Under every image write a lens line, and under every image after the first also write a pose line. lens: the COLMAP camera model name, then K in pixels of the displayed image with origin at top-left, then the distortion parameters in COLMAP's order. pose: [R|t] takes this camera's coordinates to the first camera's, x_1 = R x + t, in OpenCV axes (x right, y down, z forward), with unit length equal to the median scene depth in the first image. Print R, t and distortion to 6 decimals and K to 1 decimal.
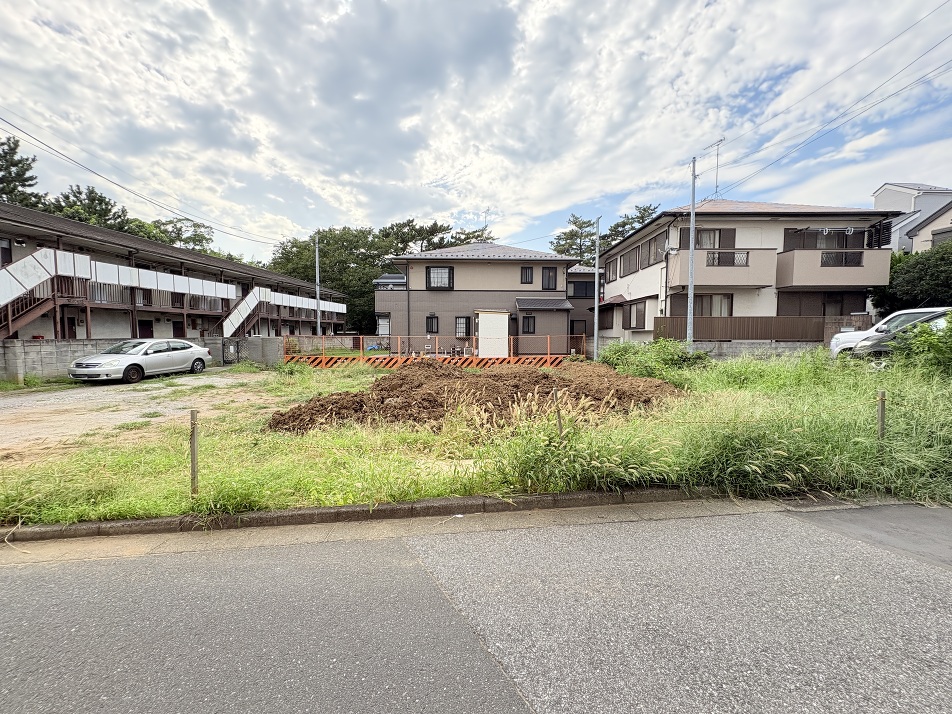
lens RADIAL K [[372.9, 0, 476.0], [0, 372.9, 357.0], [0, 0, 1]] dist [-0.001598, 0.000130]
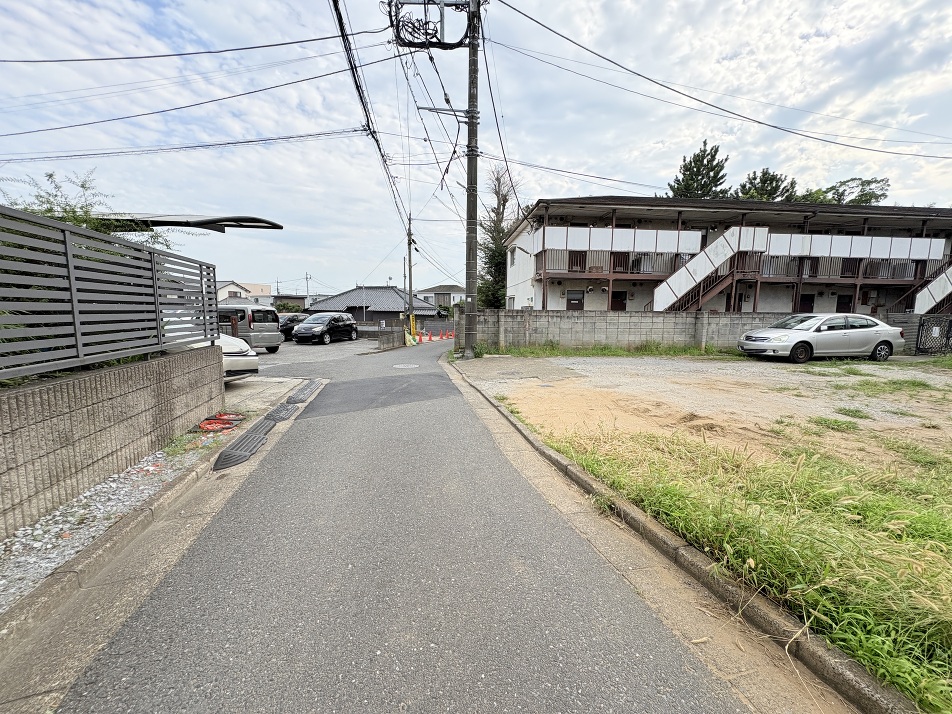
lens RADIAL K [[378.0, 0, 476.0], [0, 378.0, 357.0], [0, 0, 1]] dist [-0.000539, -0.000254]
pose [[0.174578, 0.118076, -0.977538, -0.105276], [-0.072231, 0.991645, 0.106880, 0.008650], [0.981990, 0.051950, 0.181649, 0.056255]]
